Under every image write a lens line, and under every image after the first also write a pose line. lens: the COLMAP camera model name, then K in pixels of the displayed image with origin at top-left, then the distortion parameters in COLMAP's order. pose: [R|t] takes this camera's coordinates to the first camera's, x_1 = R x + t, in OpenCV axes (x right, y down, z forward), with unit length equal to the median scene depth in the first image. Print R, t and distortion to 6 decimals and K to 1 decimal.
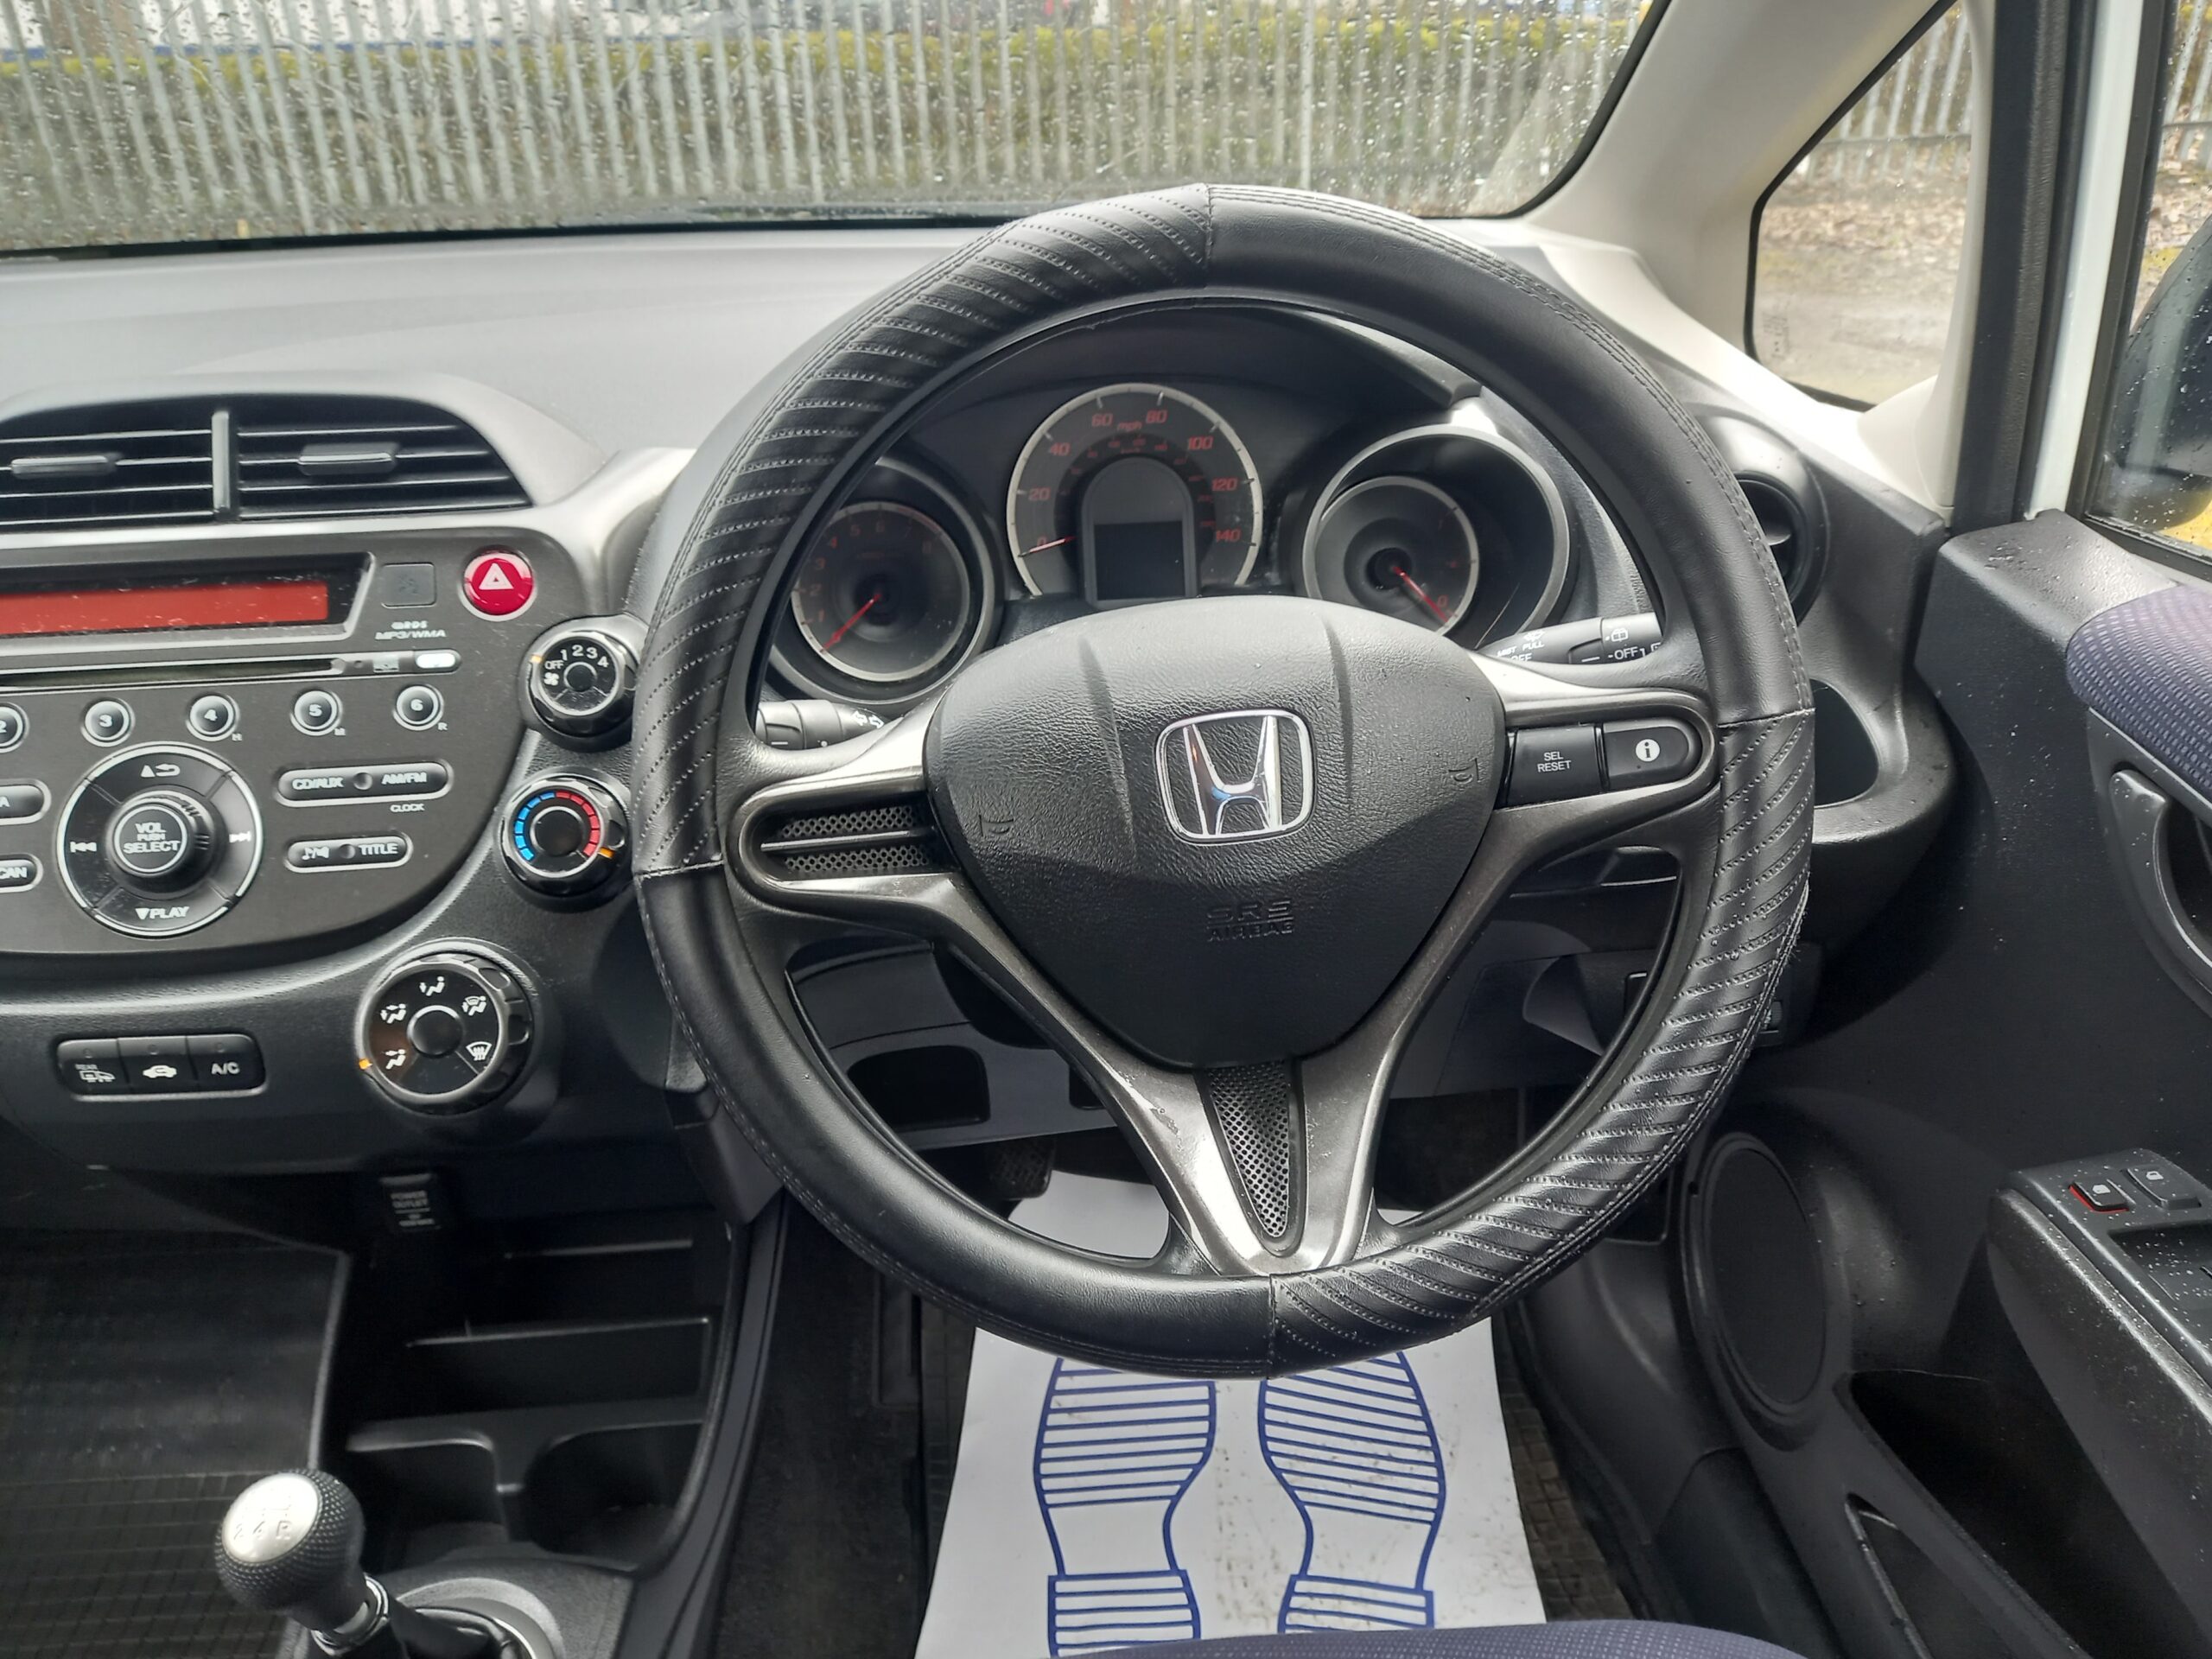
lens RADIAL K [[1643.6, 0, 1107.8], [0, 1643.6, 845.9], [0, 0, 1]] dist [0.055996, -0.066989]
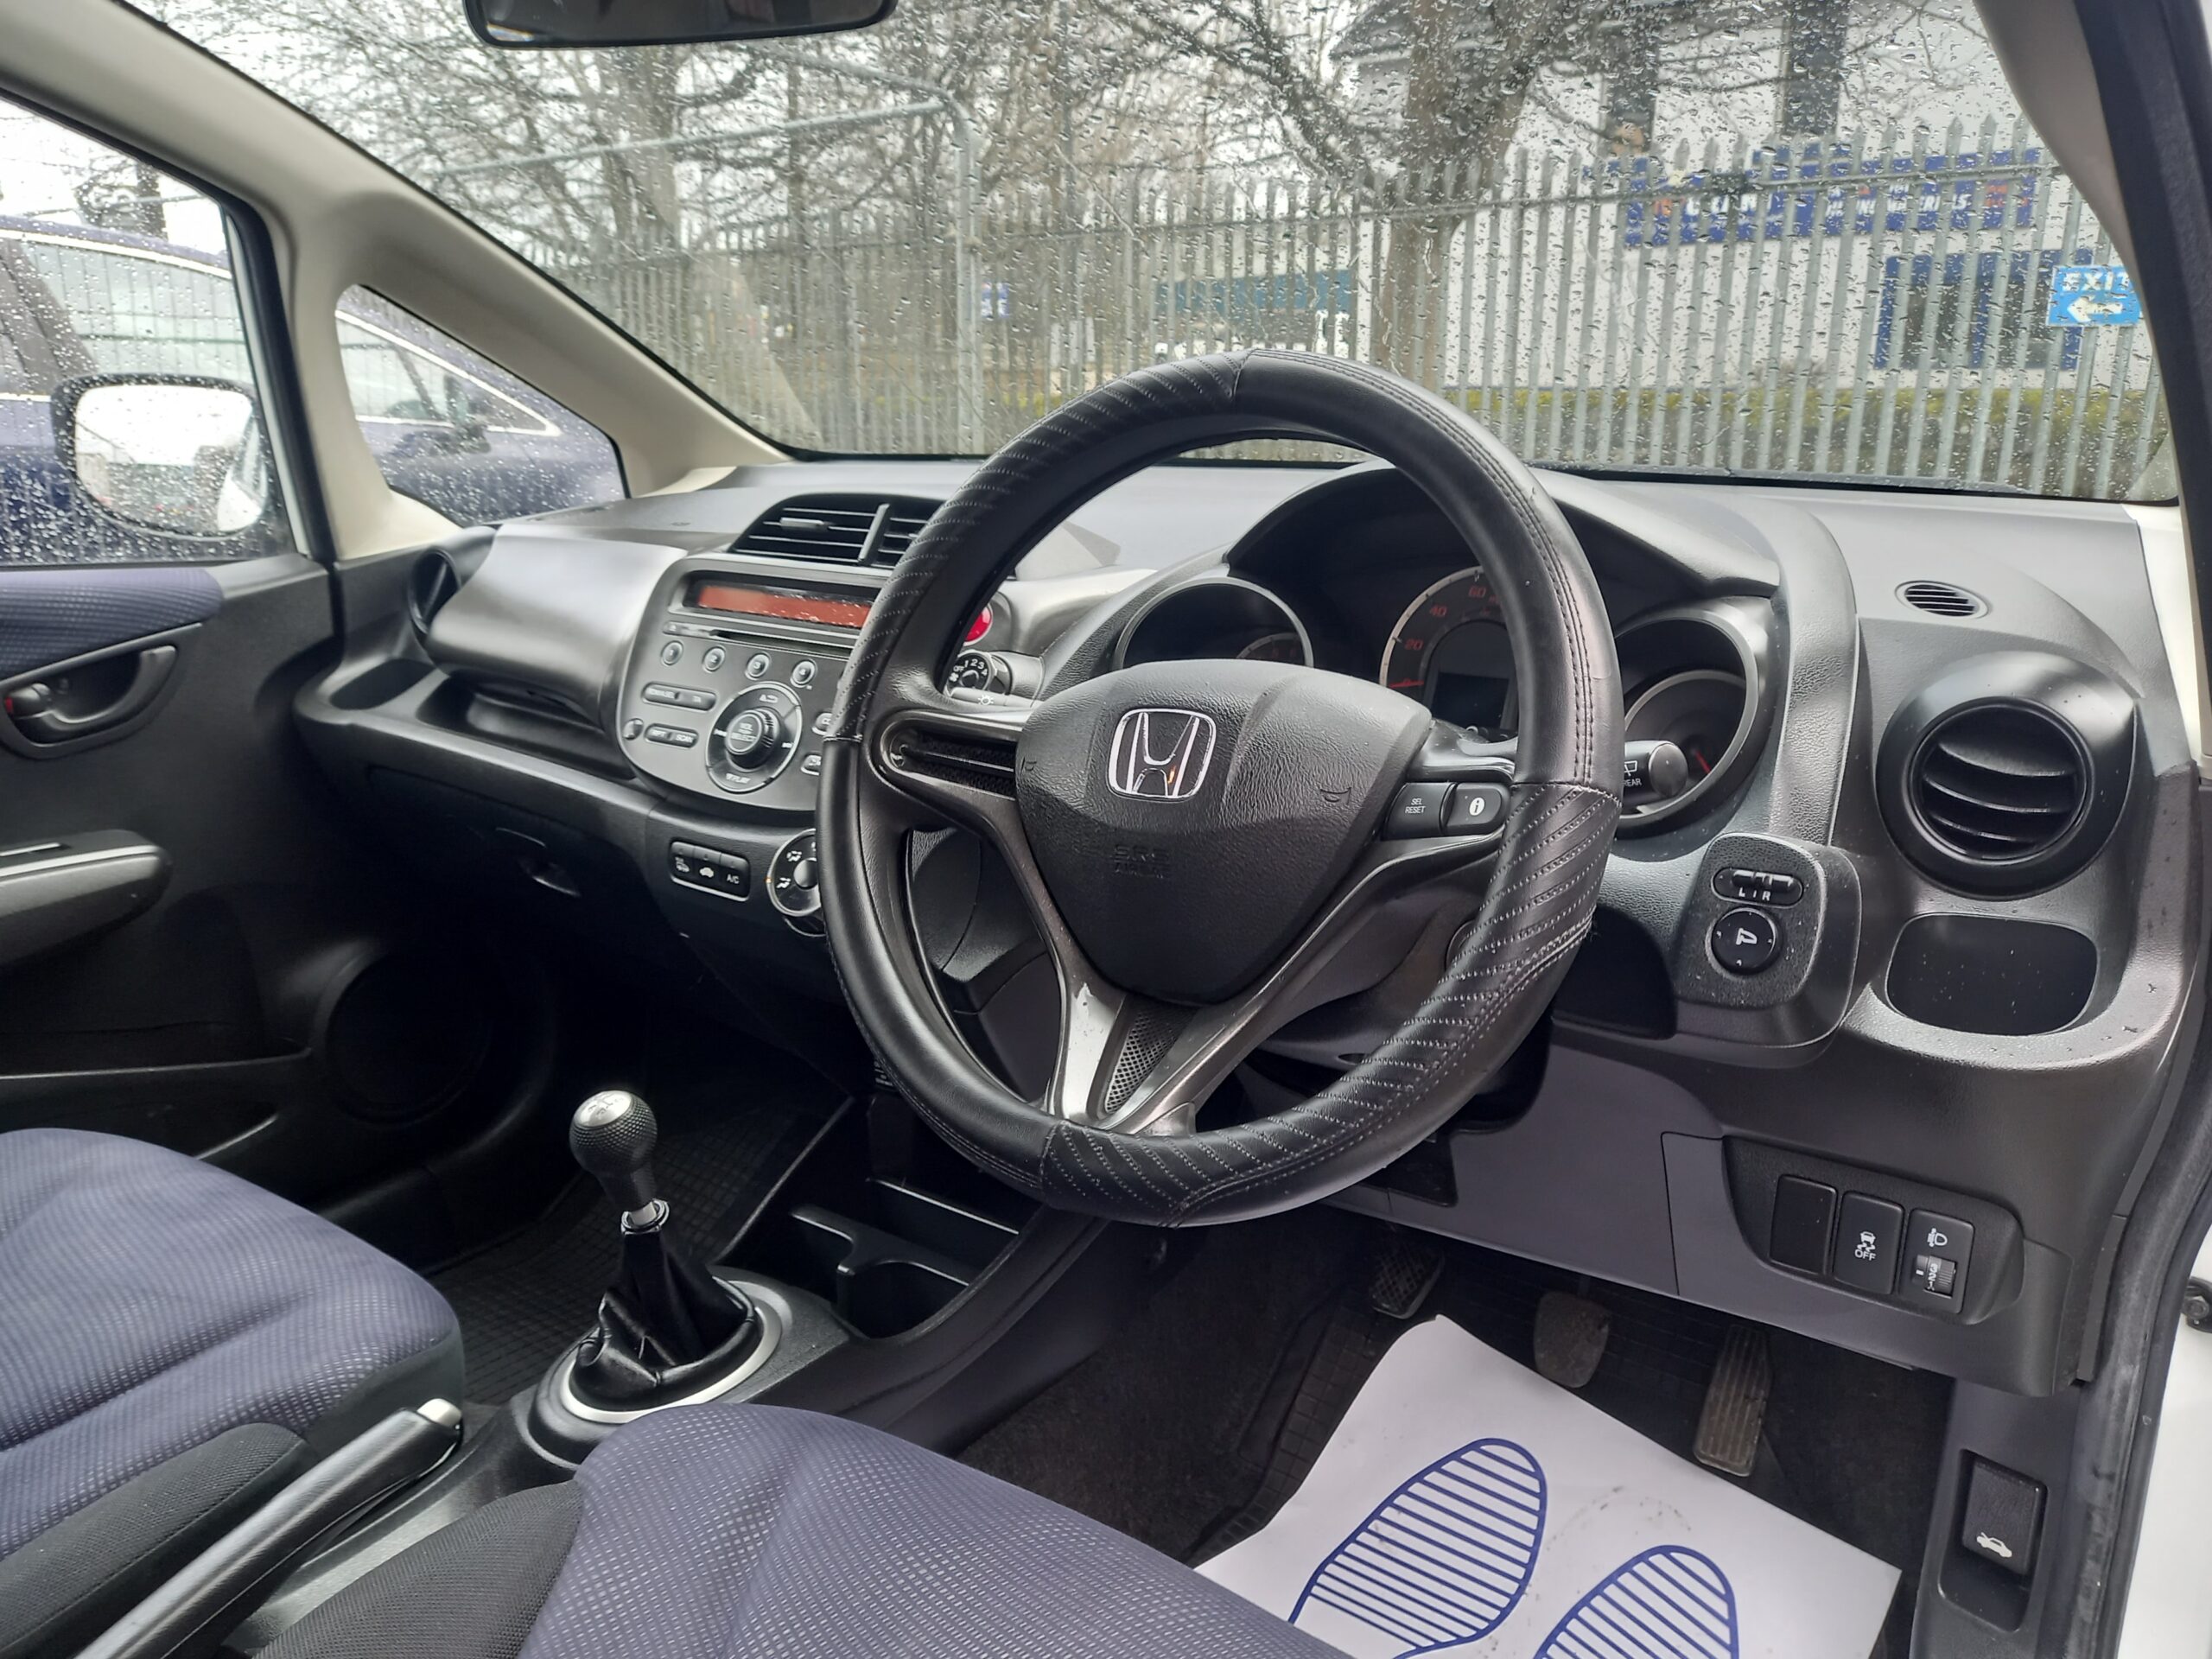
lens RADIAL K [[1627.6, 0, 1098.2], [0, 1627.6, 841.7], [0, 0, 1]] dist [0.058719, -0.054346]
pose [[0.765499, 0.198868, -0.611933, 0.661561], [-0.310829, 0.947002, -0.081072, 0.112909], [0.563379, 0.252267, 0.786743, -0.044549]]
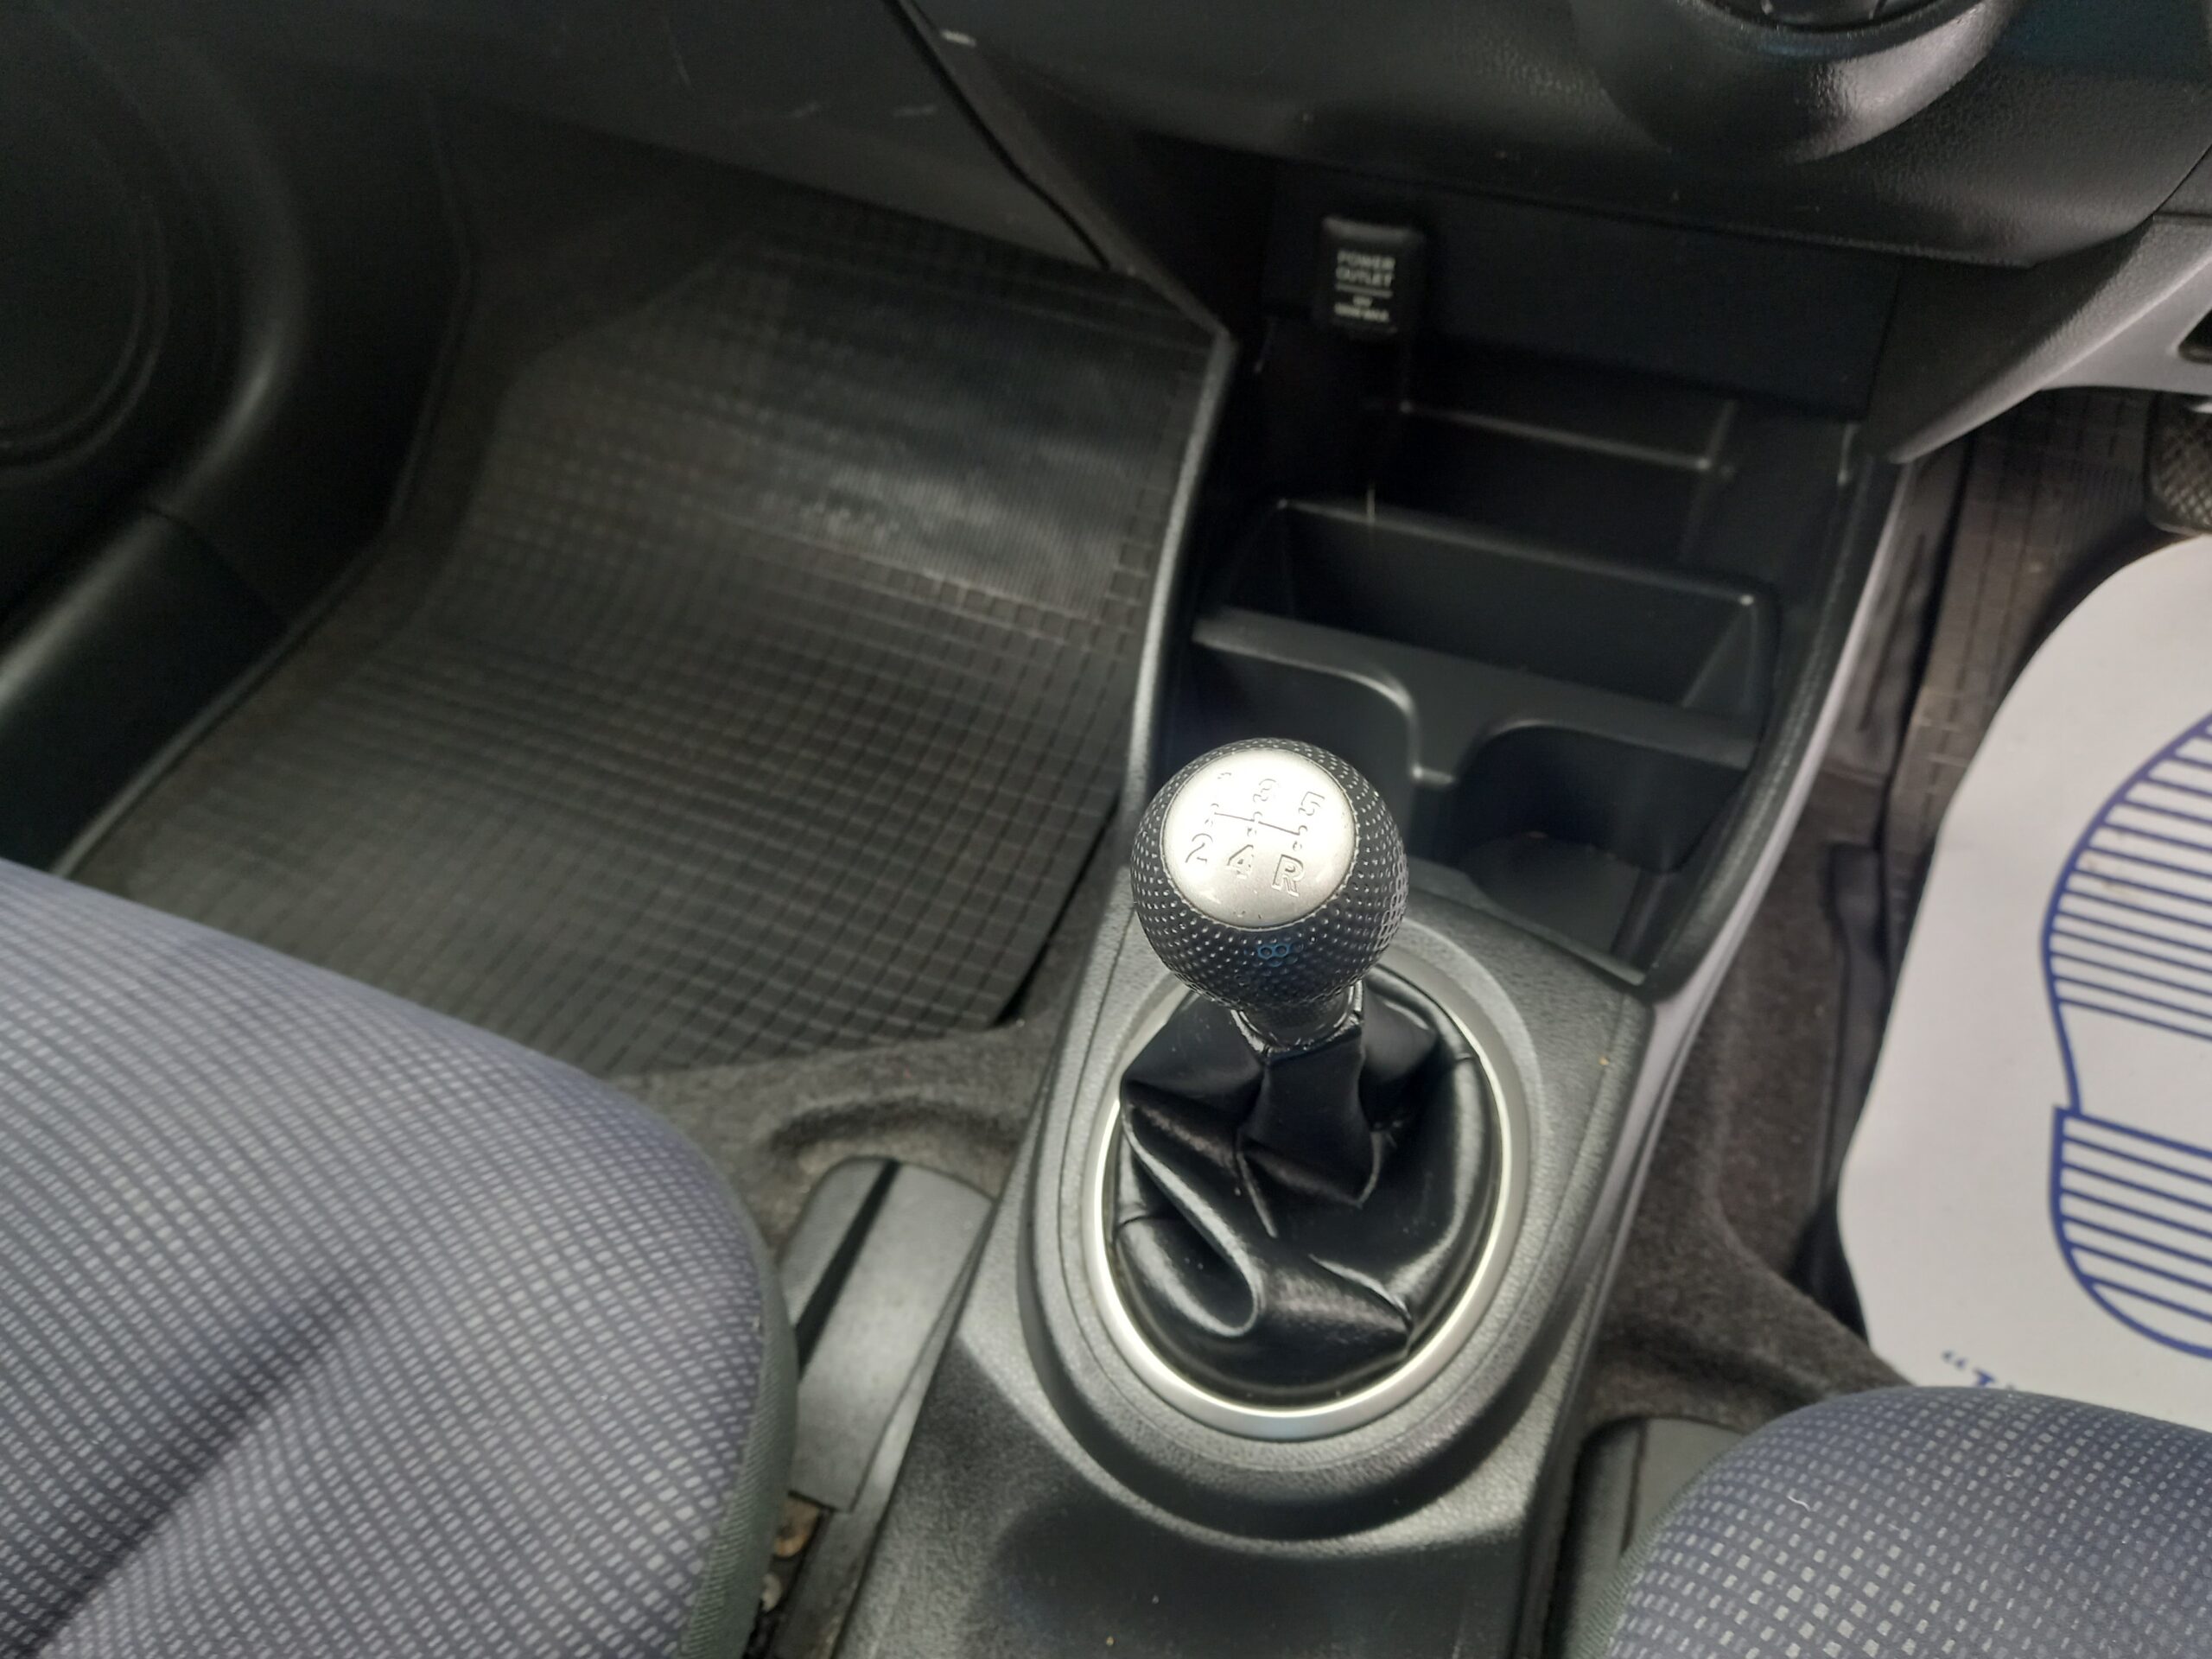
lens RADIAL K [[1672.8, 0, 1118.7], [0, 1672.8, 836.8], [0, 0, 1]] dist [0.063696, -0.096980]
pose [[0.910176, 0.322341, -0.260145, -0.350531], [-0.175738, 0.869208, 0.462162, 0.159741], [0.375094, -0.374931, 0.847780, 0.487296]]
